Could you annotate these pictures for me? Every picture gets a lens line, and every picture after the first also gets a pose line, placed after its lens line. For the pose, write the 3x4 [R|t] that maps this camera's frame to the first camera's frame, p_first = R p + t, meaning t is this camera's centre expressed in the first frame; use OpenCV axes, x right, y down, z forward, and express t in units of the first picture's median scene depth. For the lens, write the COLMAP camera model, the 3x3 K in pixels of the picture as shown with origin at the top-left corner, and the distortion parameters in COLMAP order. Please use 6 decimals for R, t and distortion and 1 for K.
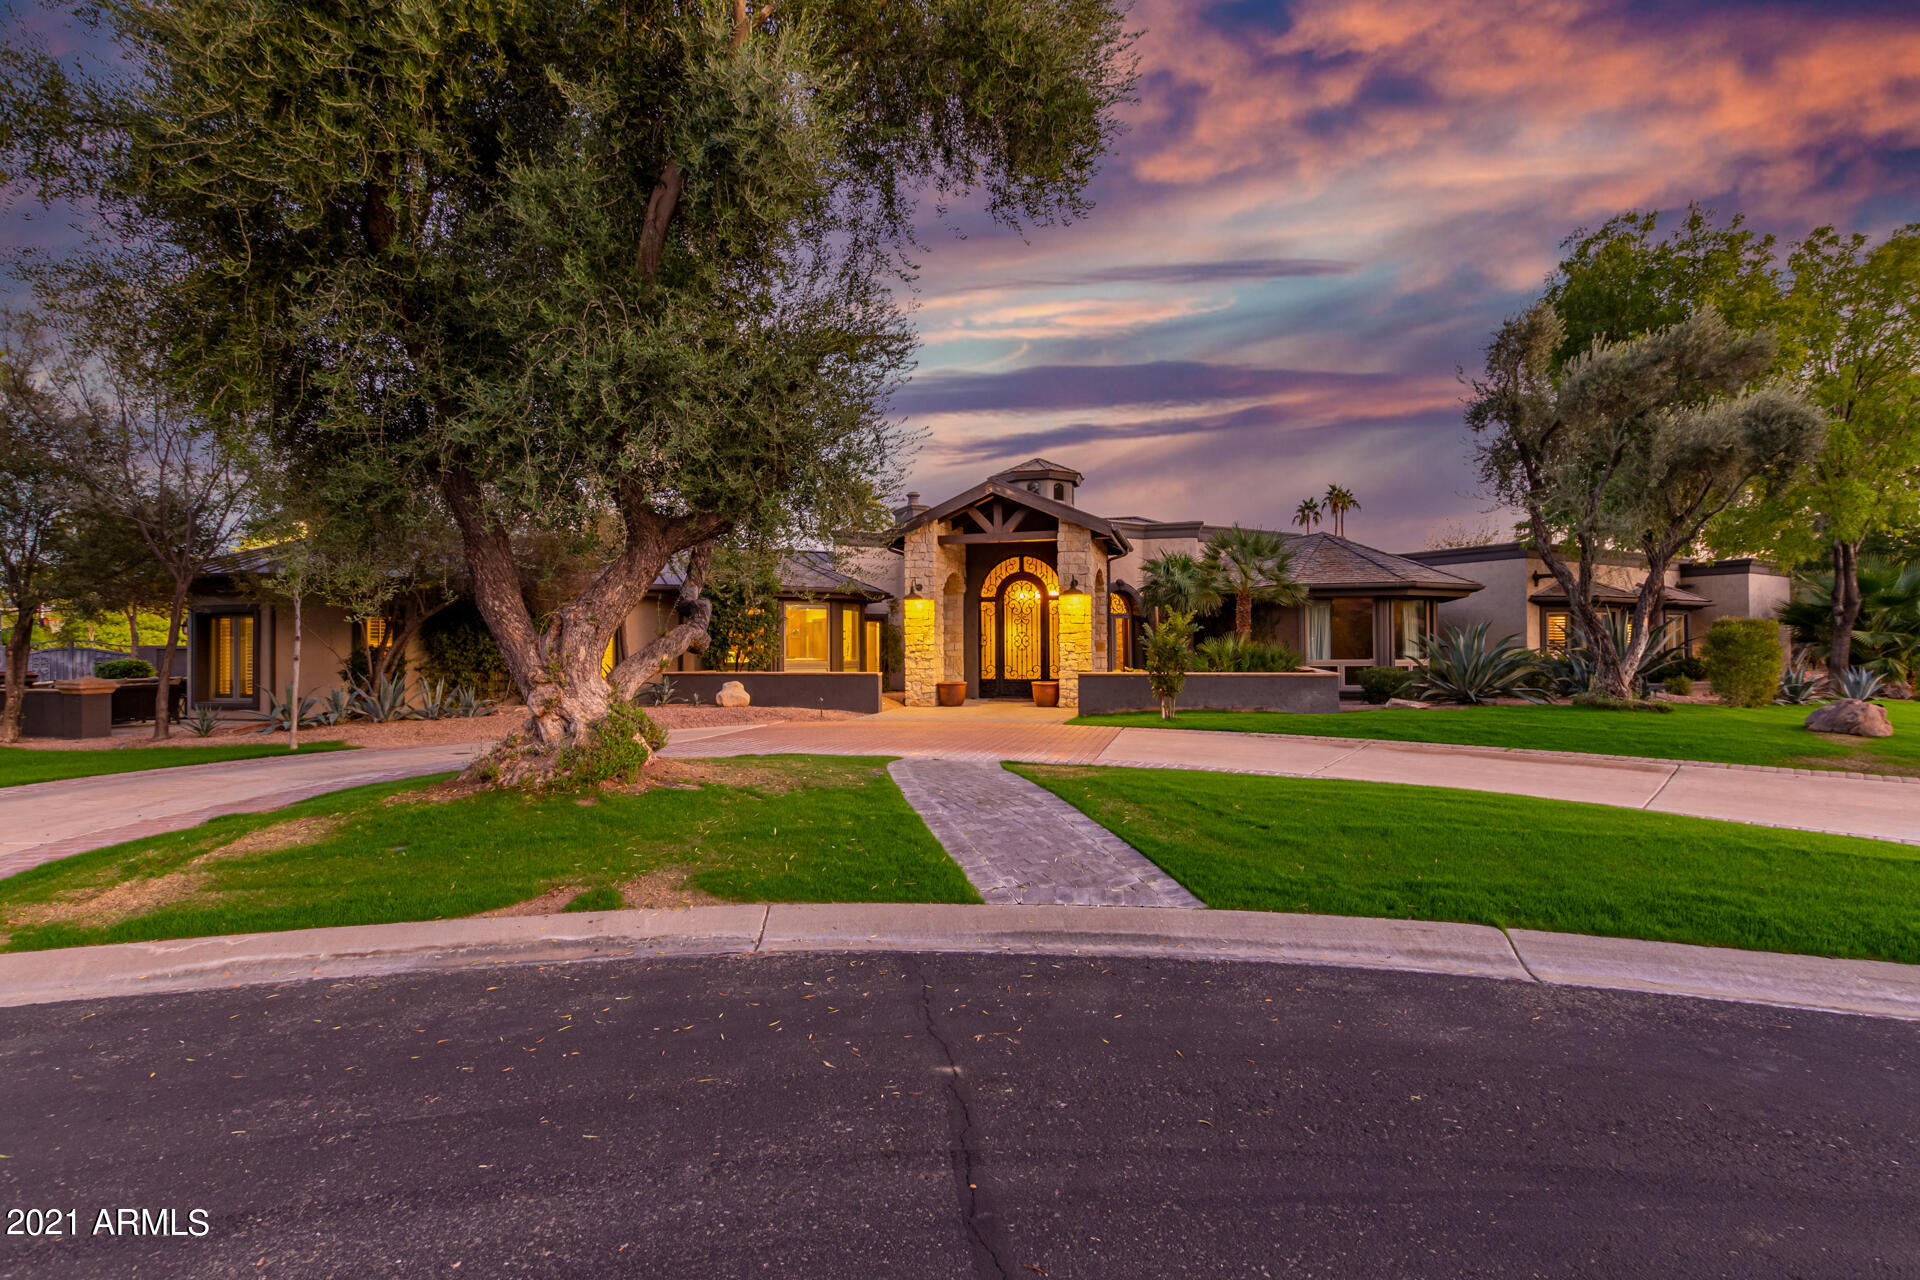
lens RADIAL K [[879.3, 0, 959.6], [0, 879.3, 642.1], [0, 0, 1]] dist [0.004754, 0.000079]
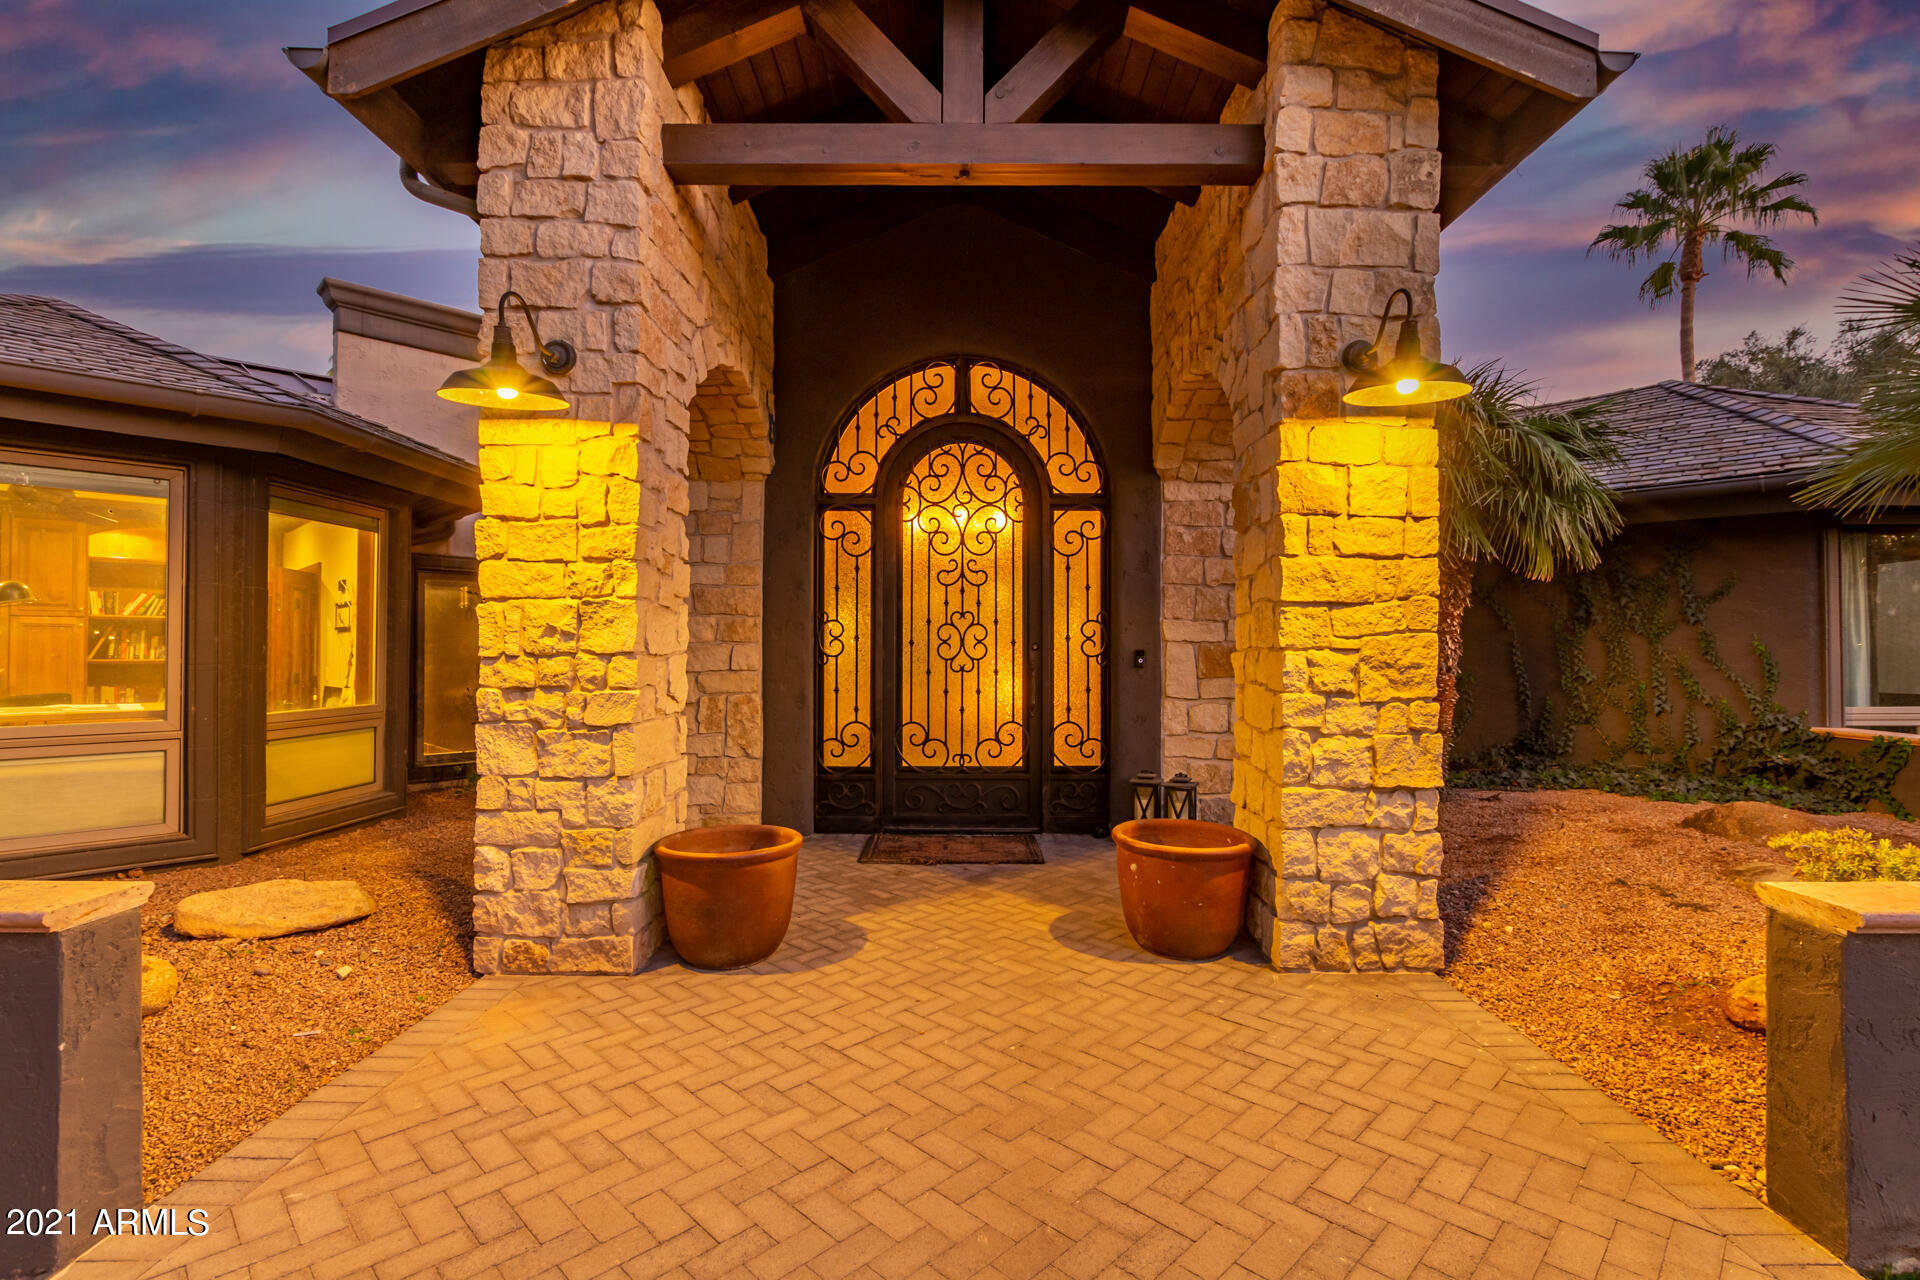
lens RADIAL K [[879.3, 0, 963.7], [0, 879.3, 647.0], [0, 0, 1]] dist [0.004754, 0.000079]
pose [[0.962333, 0.008844, 0.271729, -0.011491], [-0.008802, 0.999960, -0.001373, 0.000735], [-0.271730, -0.001070, 0.962373, 0.761837]]
